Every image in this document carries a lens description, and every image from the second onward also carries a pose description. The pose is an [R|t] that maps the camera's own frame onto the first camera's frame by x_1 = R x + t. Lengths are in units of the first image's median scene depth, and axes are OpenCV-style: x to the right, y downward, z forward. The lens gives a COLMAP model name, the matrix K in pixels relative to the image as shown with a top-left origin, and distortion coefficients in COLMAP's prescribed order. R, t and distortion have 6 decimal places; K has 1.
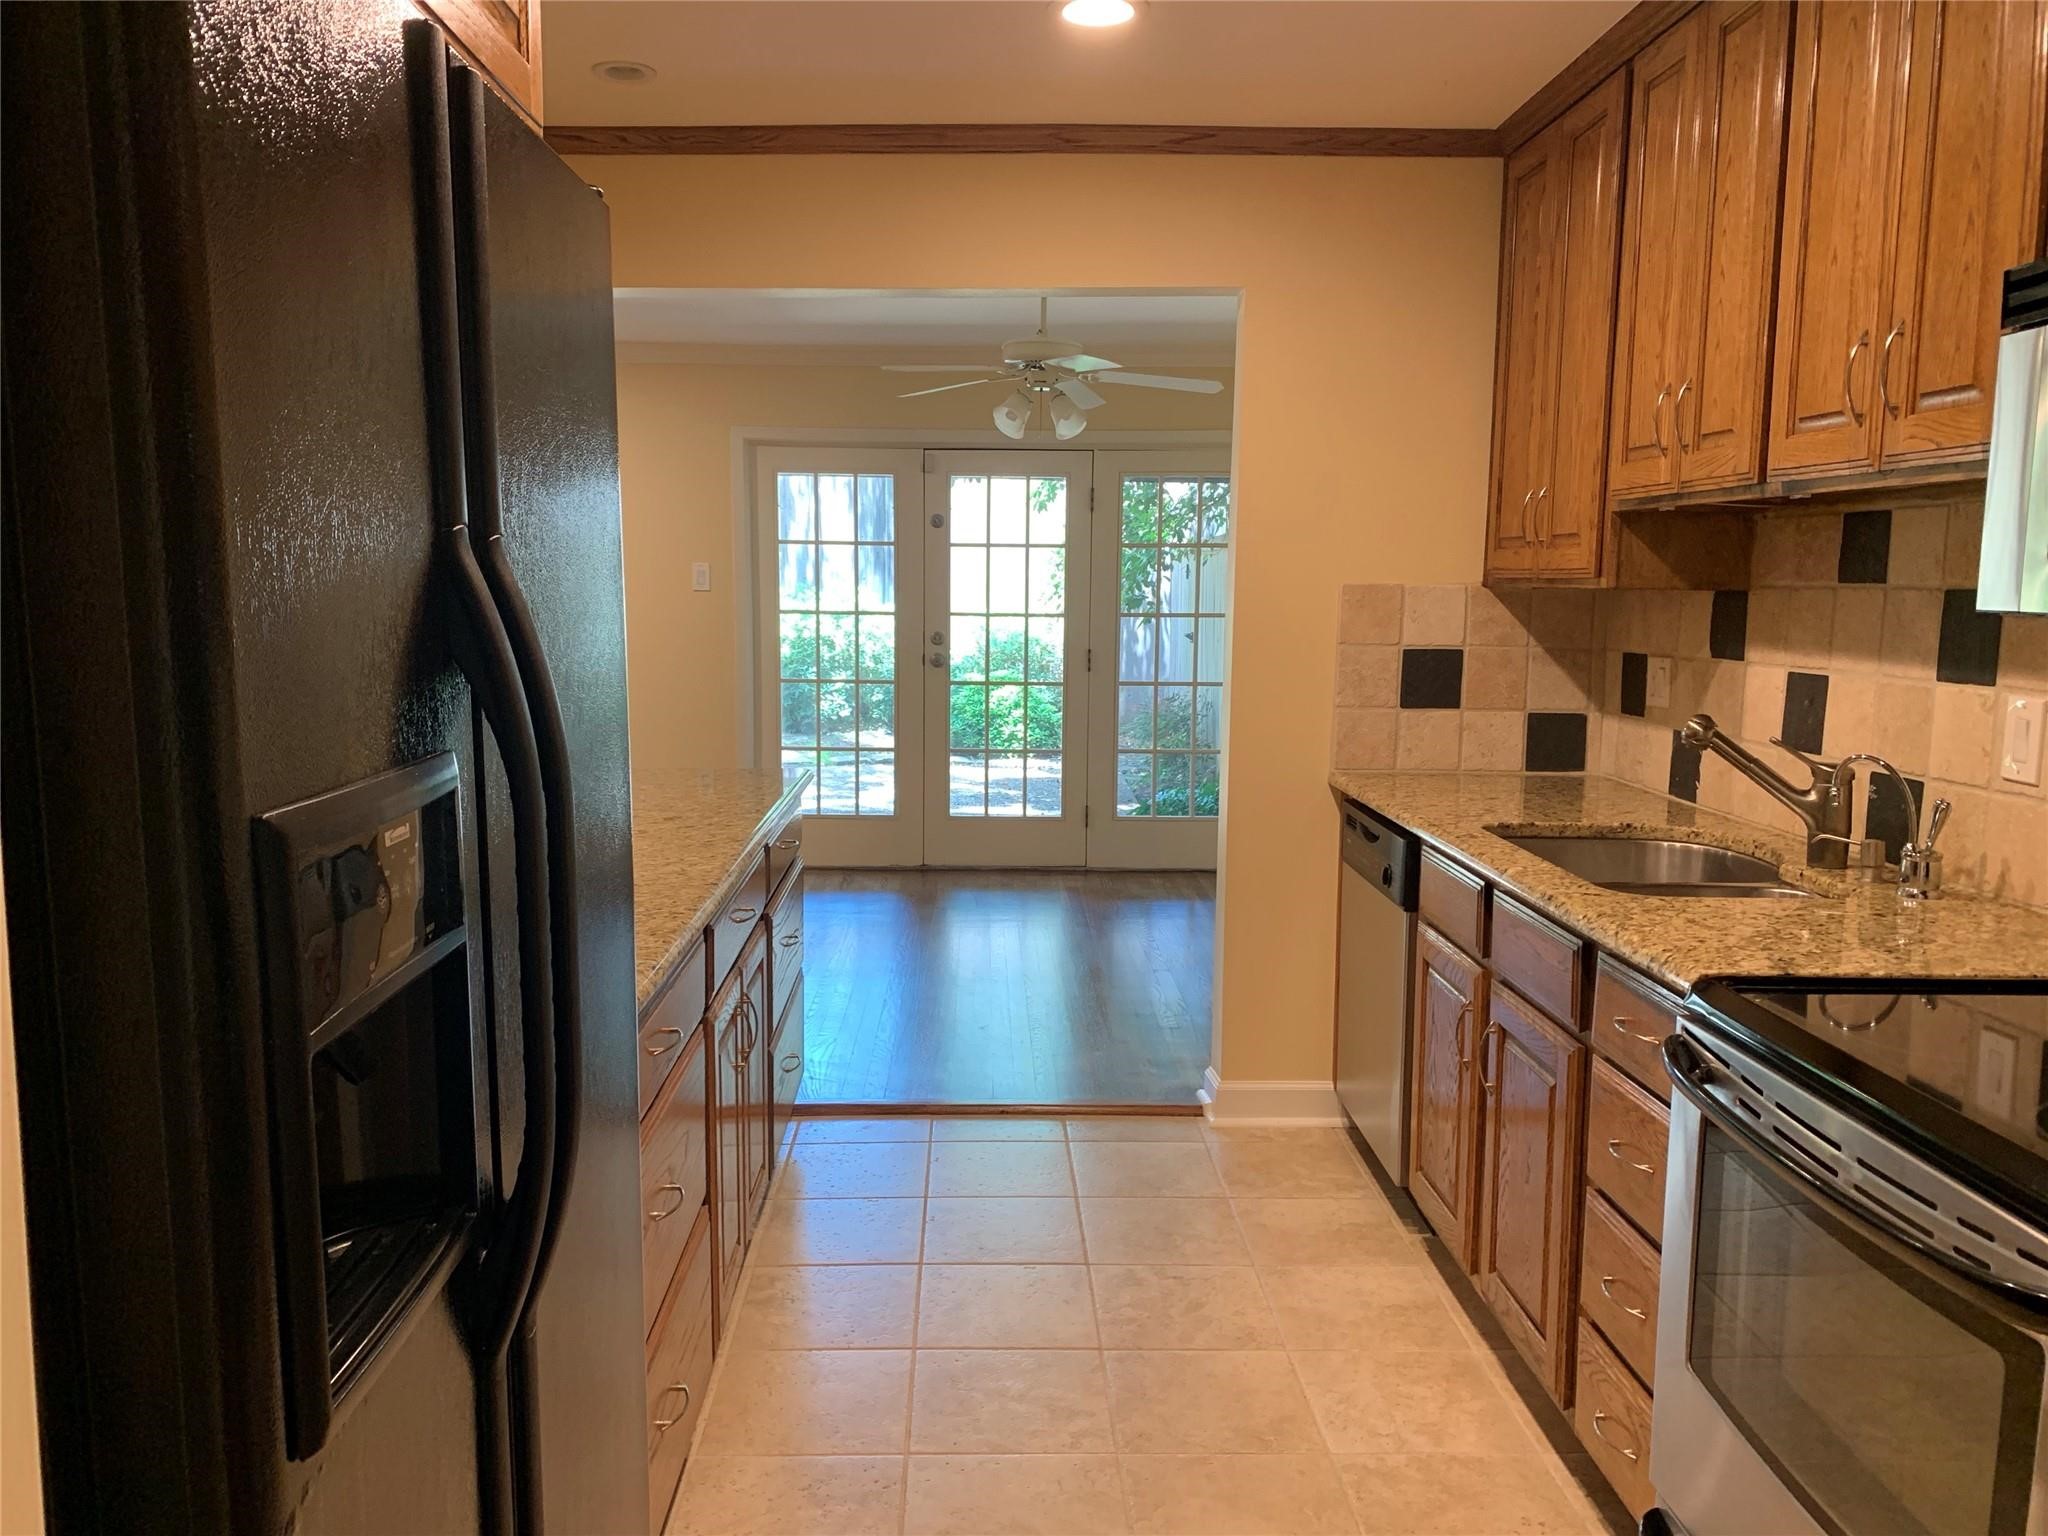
lens RADIAL K [[1564.9, 0, 1021.4], [0, 1564.9, 774.1], [0, 0, 1]] dist [0.036984, -0.046475]
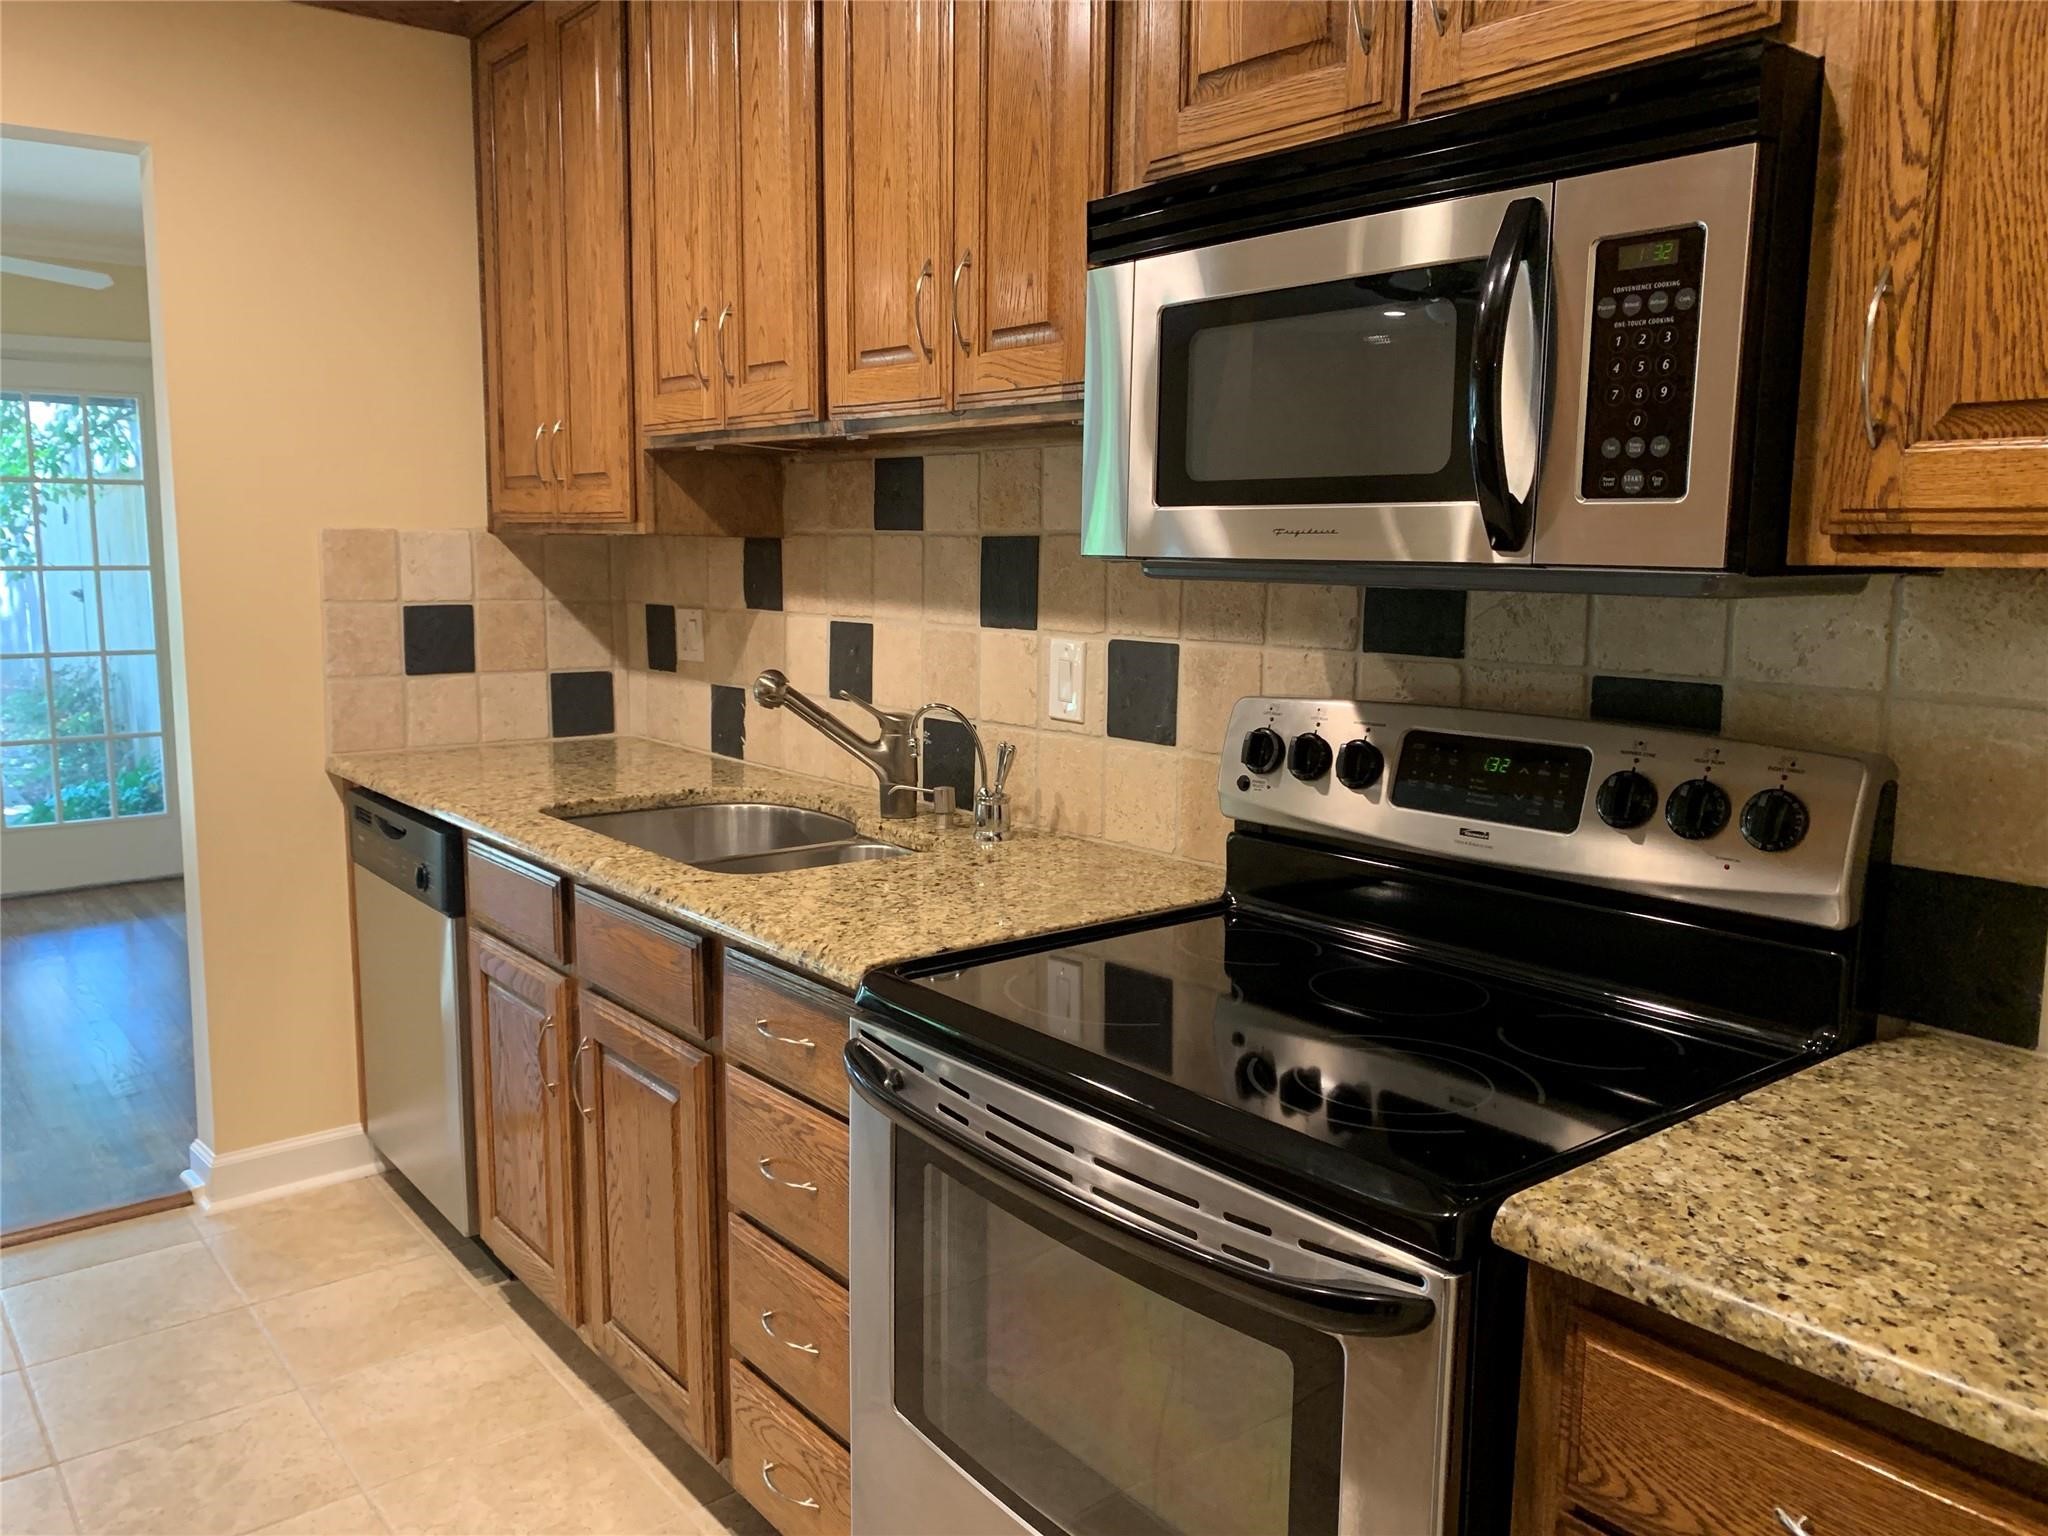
lens RADIAL K [[1564.9, 0, 1035.5], [0, 1564.9, 773.8], [0, 0, 1]] dist [0.036984, -0.046475]
pose [[0.792199, -0.089692, 0.603635, -0.010562], [0.071447, 0.995970, 0.054223, -0.014110], [-0.606065, 0.000173, 0.795415, 0.151169]]
